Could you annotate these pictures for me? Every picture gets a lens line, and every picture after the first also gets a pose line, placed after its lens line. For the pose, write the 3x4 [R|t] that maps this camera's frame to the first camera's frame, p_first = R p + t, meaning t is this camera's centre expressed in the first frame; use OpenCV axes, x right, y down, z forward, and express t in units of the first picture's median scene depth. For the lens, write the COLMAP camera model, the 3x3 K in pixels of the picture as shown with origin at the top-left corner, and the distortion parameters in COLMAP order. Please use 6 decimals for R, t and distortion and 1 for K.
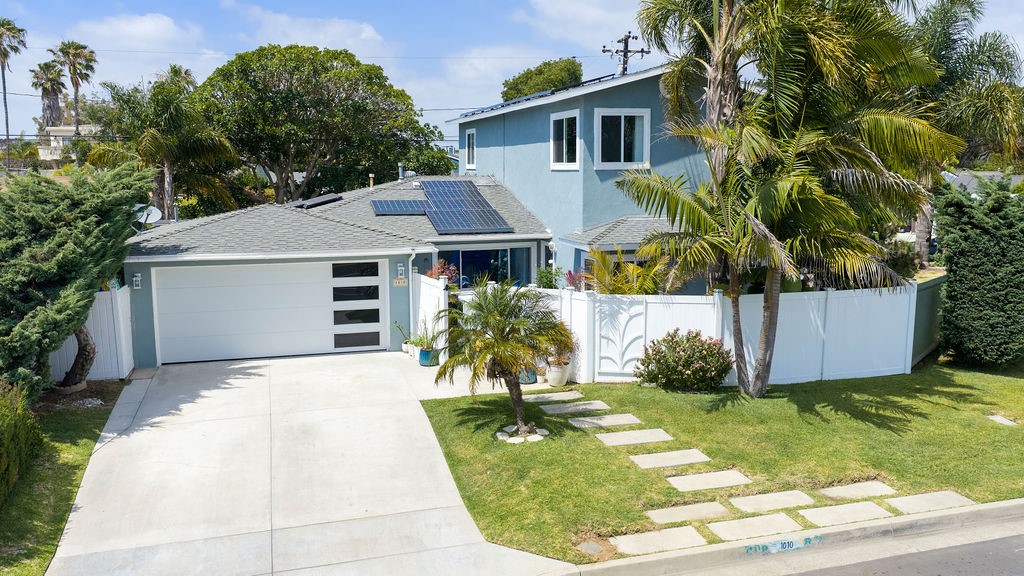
lens RADIAL K [[855.7, 0, 533.0], [0, 855.7, 289.2], [0, 0, 1]] dist [0.005620, 0.001932]
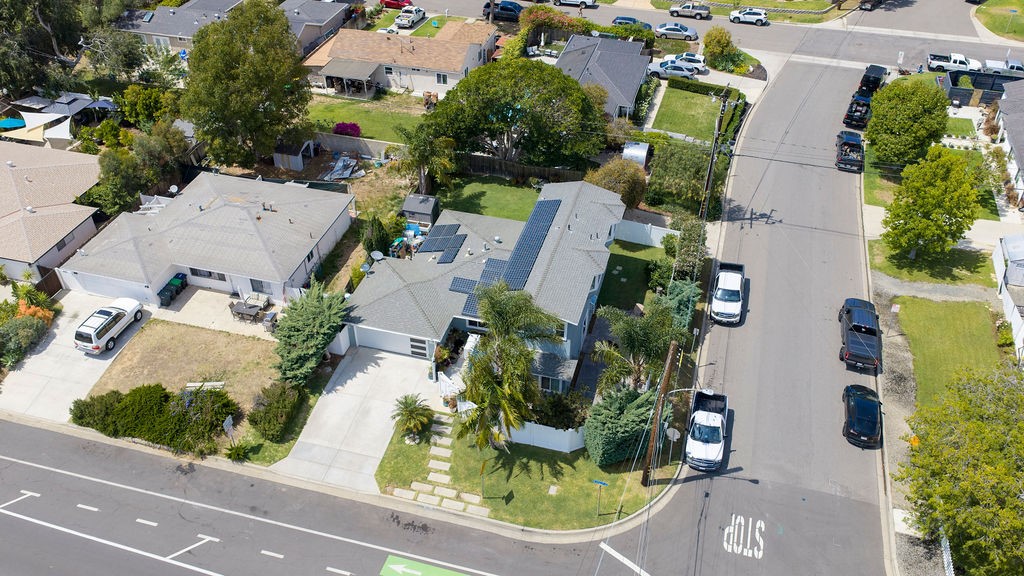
lens RADIAL K [[855.7, 0, 533.0], [0, 855.7, 289.2], [0, 0, 1]] dist [0.005620, 0.001932]
pose [[0.850865, 0.337545, -0.402606, 1.653856], [-0.091928, 0.850137, 0.518476, -2.271414], [0.517279, -0.404142, 0.754381, -1.170840]]
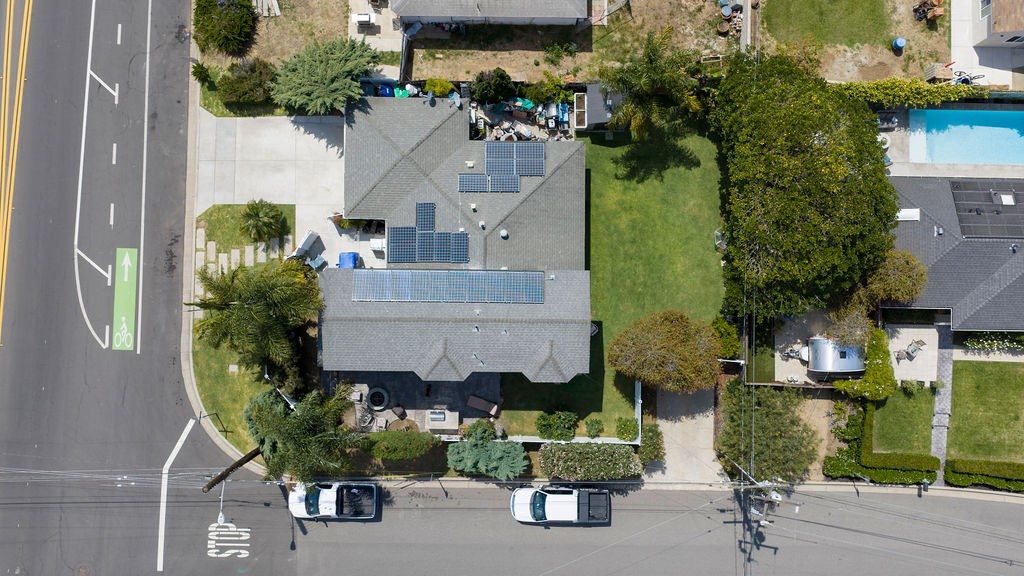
lens RADIAL K [[855.7, 0, 533.0], [0, 855.7, 289.2], [0, 0, 1]] dist [0.005620, 0.001932]
pose [[-0.304469, 0.952418, -0.014081, -0.061694], [-0.136914, -0.029130, 0.990155, -3.722935], [0.942631, 0.303400, 0.139269, 1.734334]]
